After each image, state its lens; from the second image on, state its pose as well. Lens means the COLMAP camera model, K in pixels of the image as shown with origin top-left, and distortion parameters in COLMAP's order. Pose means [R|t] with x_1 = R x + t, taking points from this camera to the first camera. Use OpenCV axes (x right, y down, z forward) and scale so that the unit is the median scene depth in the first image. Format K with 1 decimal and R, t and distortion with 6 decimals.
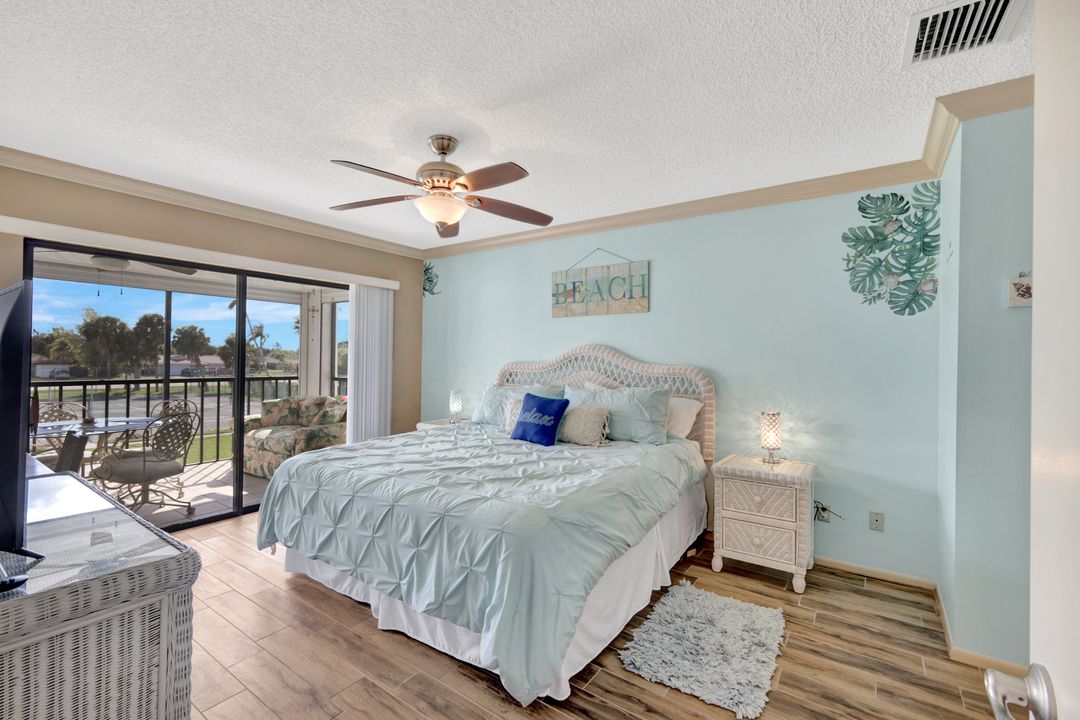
lens RADIAL K [[466.5, 0, 541.3], [0, 466.5, 355.8], [0, 0, 1]] dist [0.001332, -0.000331]
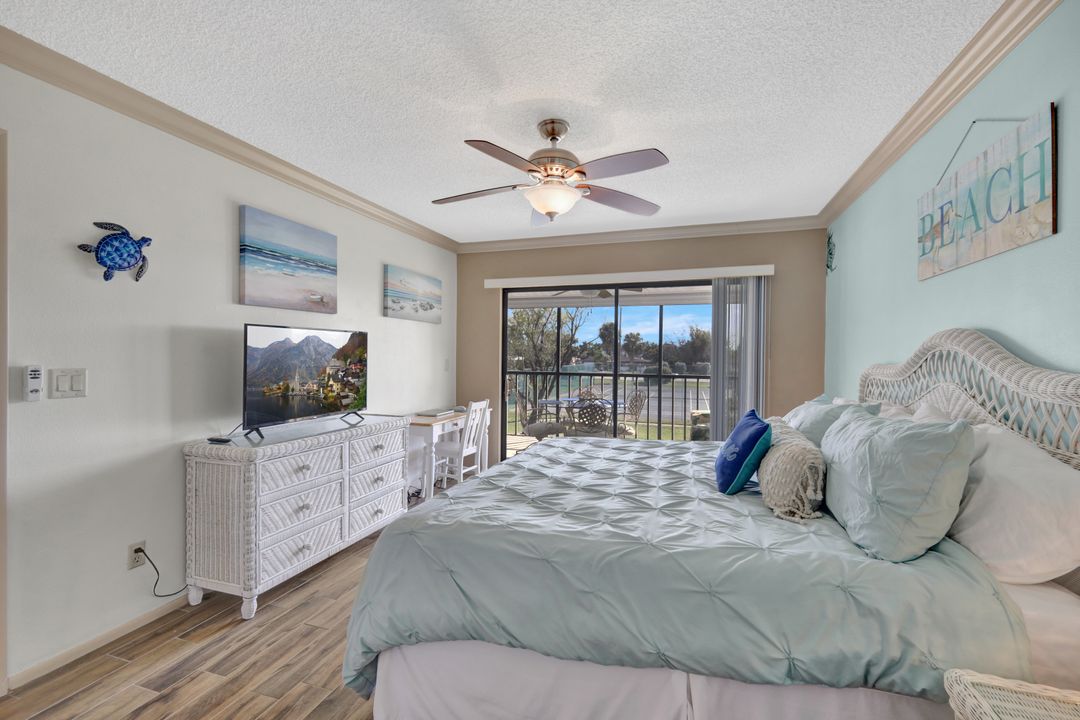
lens RADIAL K [[466.5, 0, 541.3], [0, 466.5, 355.8], [0, 0, 1]] dist [0.001332, -0.000331]
pose [[0.290845, -0.005107, -0.956757, 0.463668], [0.000831, 0.999987, -0.005085, 0.007047], [0.956770, 0.000684, 0.290846, 0.474235]]
